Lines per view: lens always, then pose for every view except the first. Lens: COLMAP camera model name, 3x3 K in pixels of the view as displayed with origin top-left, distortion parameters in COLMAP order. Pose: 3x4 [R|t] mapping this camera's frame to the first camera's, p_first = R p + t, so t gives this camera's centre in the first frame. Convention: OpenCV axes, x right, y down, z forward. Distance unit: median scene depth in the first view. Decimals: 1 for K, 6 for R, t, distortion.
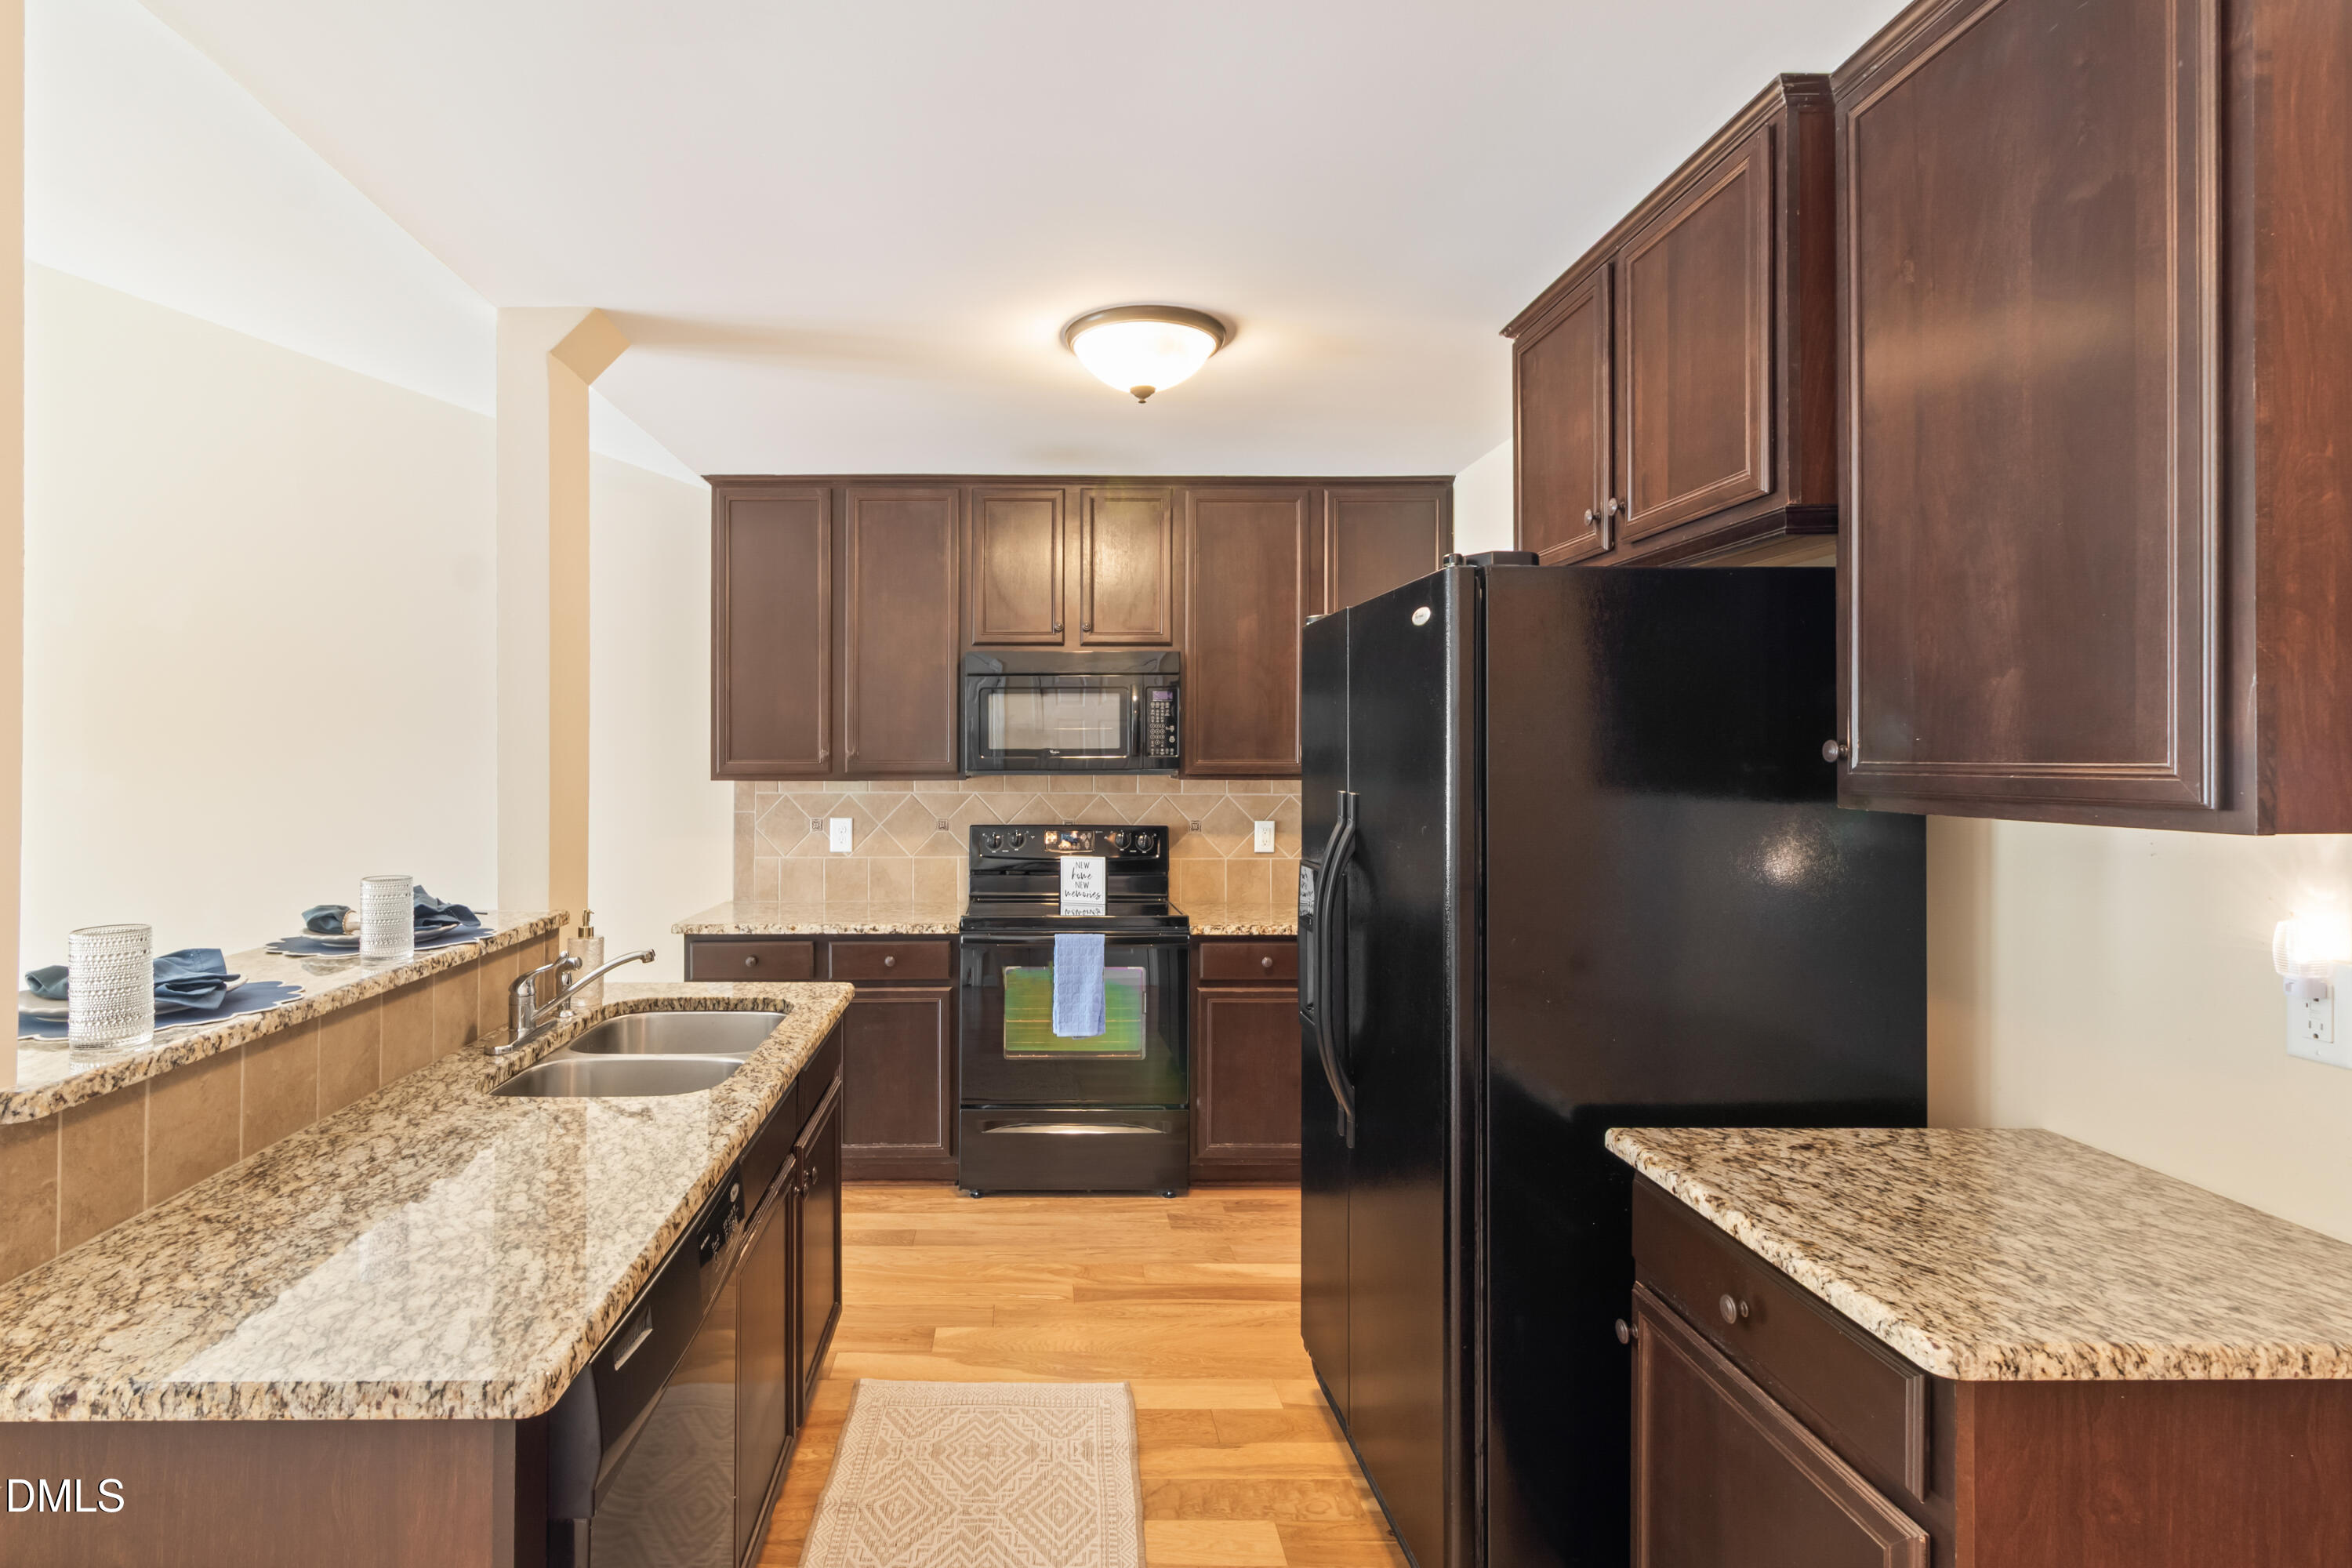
lens RADIAL K [[1162.2, 0, 1181.6], [0, 1162.2, 746.3], [0, 0, 1]] dist [0.002964, 0.000099]
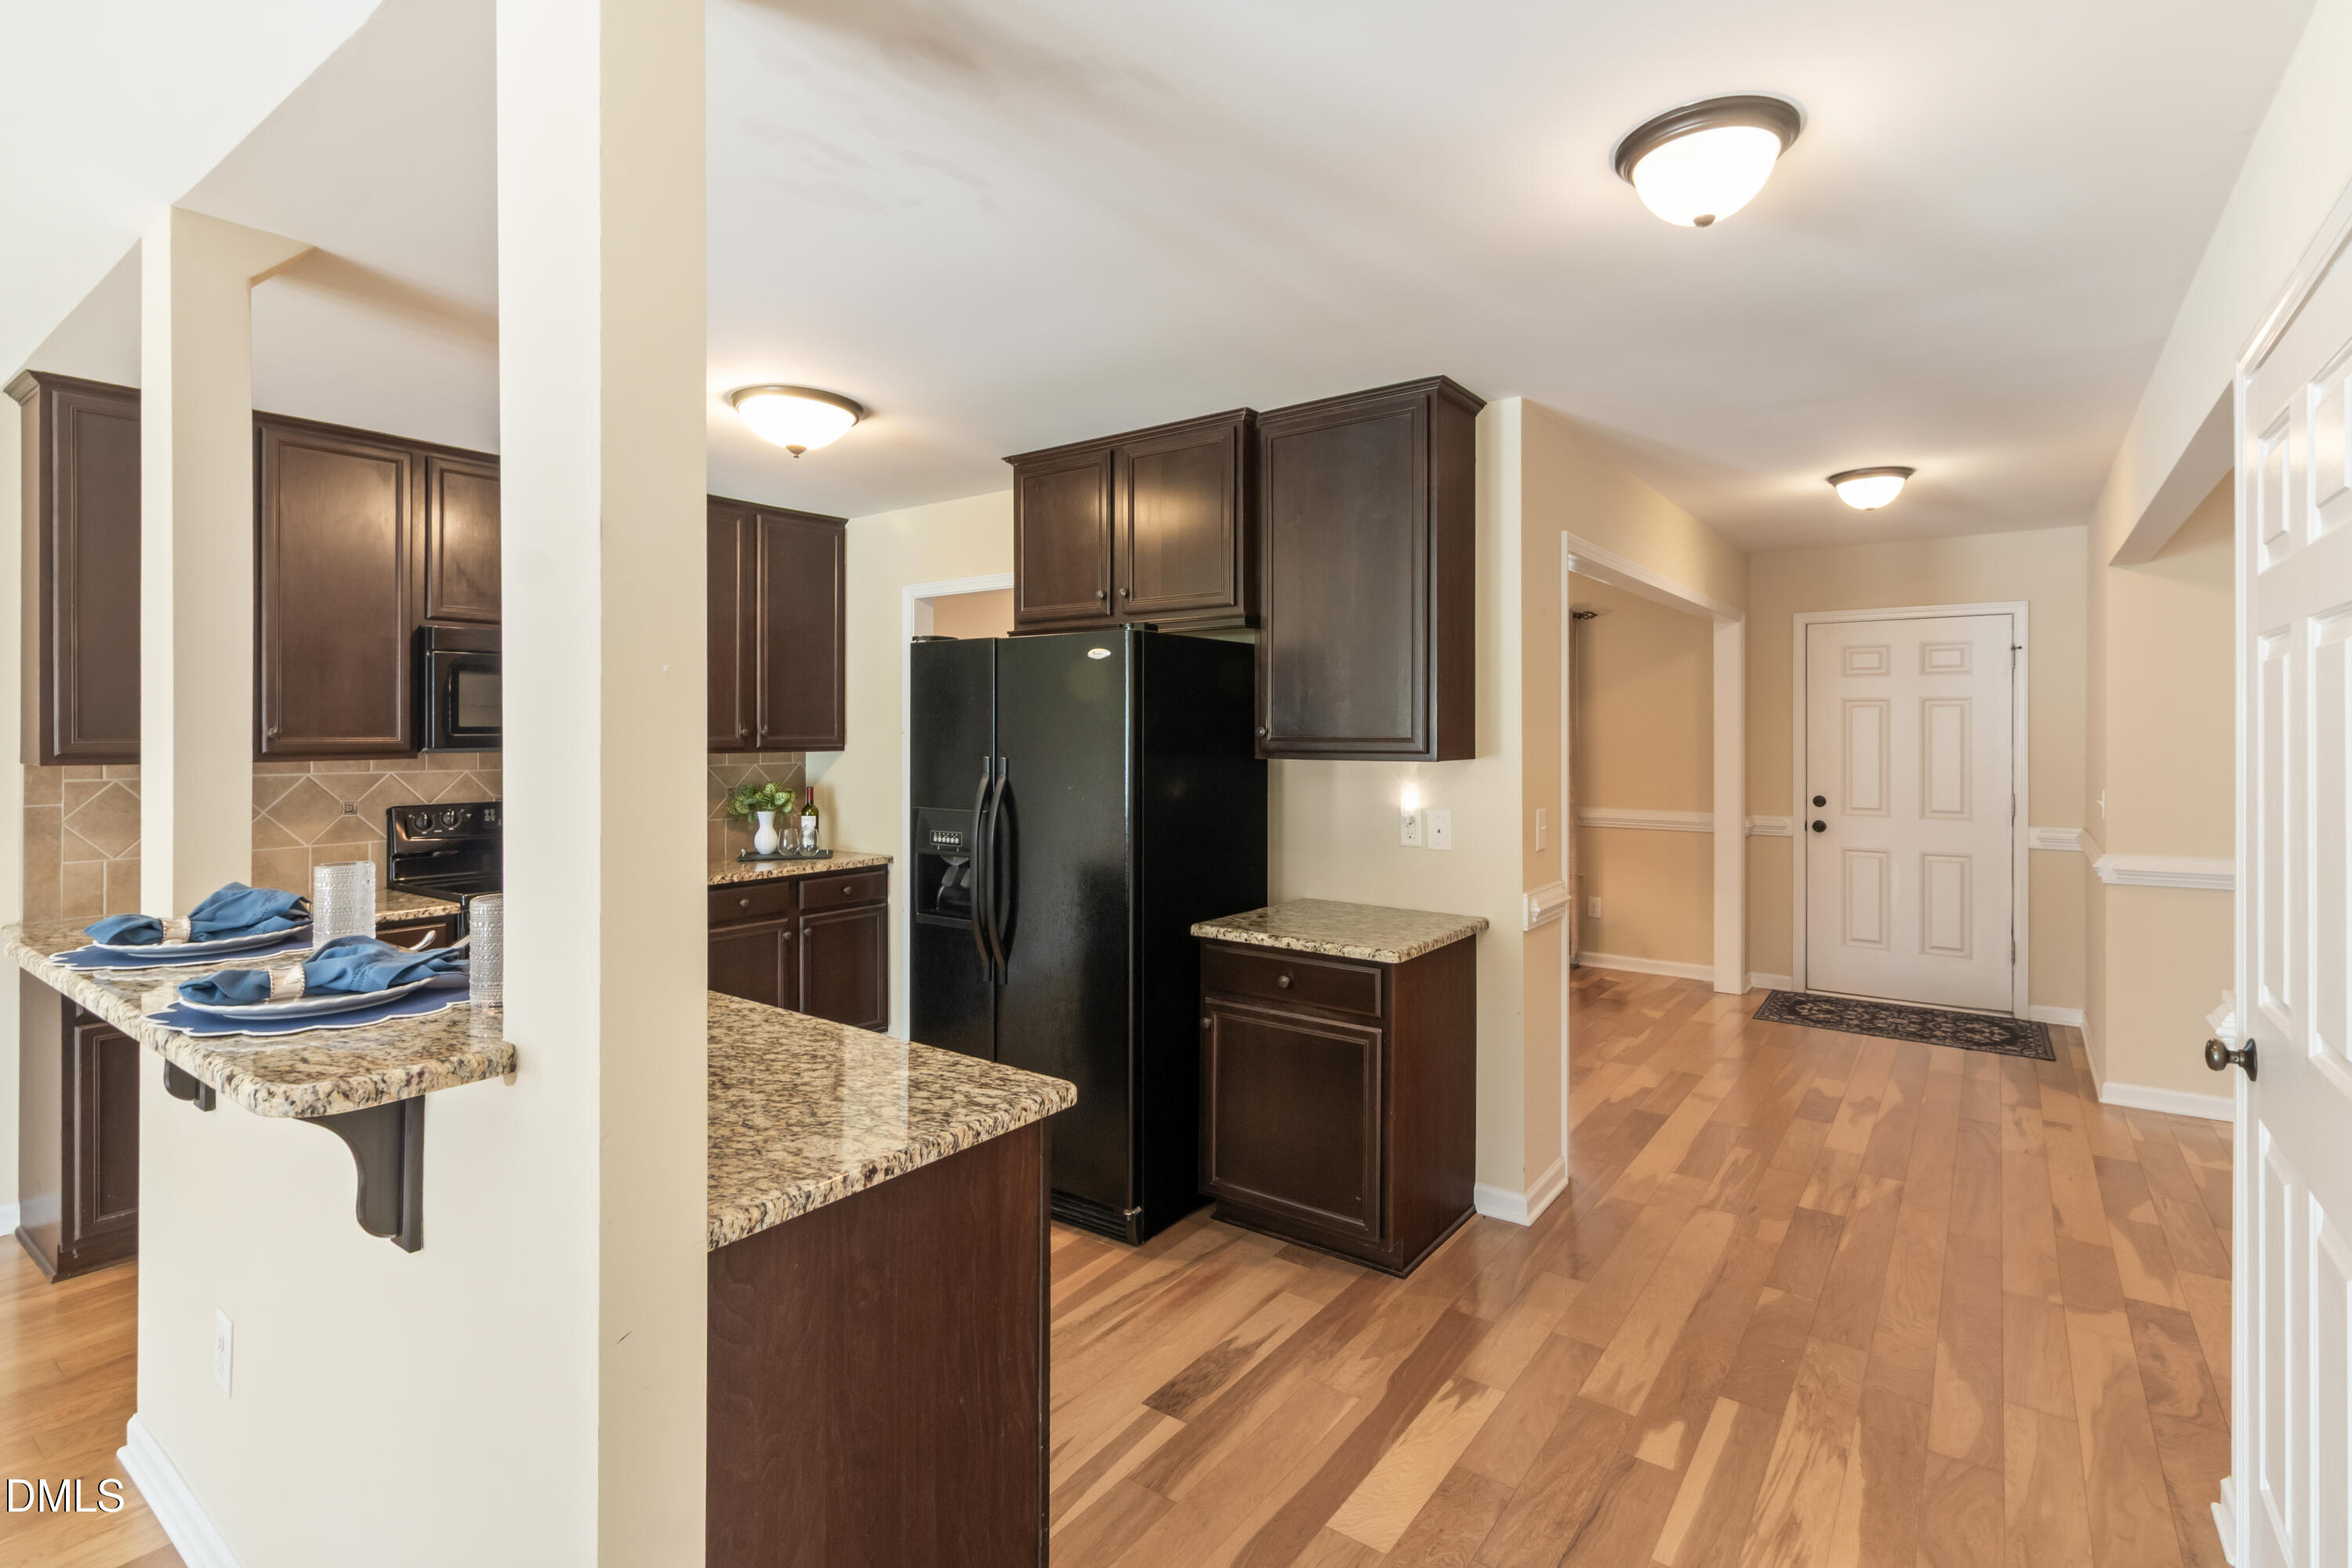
lens RADIAL K [[1113.8, 0, 1149.7], [0, 1113.8, 718.9], [0, 0, 1]] dist [0.004952, -0.000468]
pose [[0.613486, 0.008945, 0.789655, -1.005877], [-0.006821, 0.999959, -0.006028, -0.004139], [-0.789676, -0.001689, 0.613522, -0.077303]]
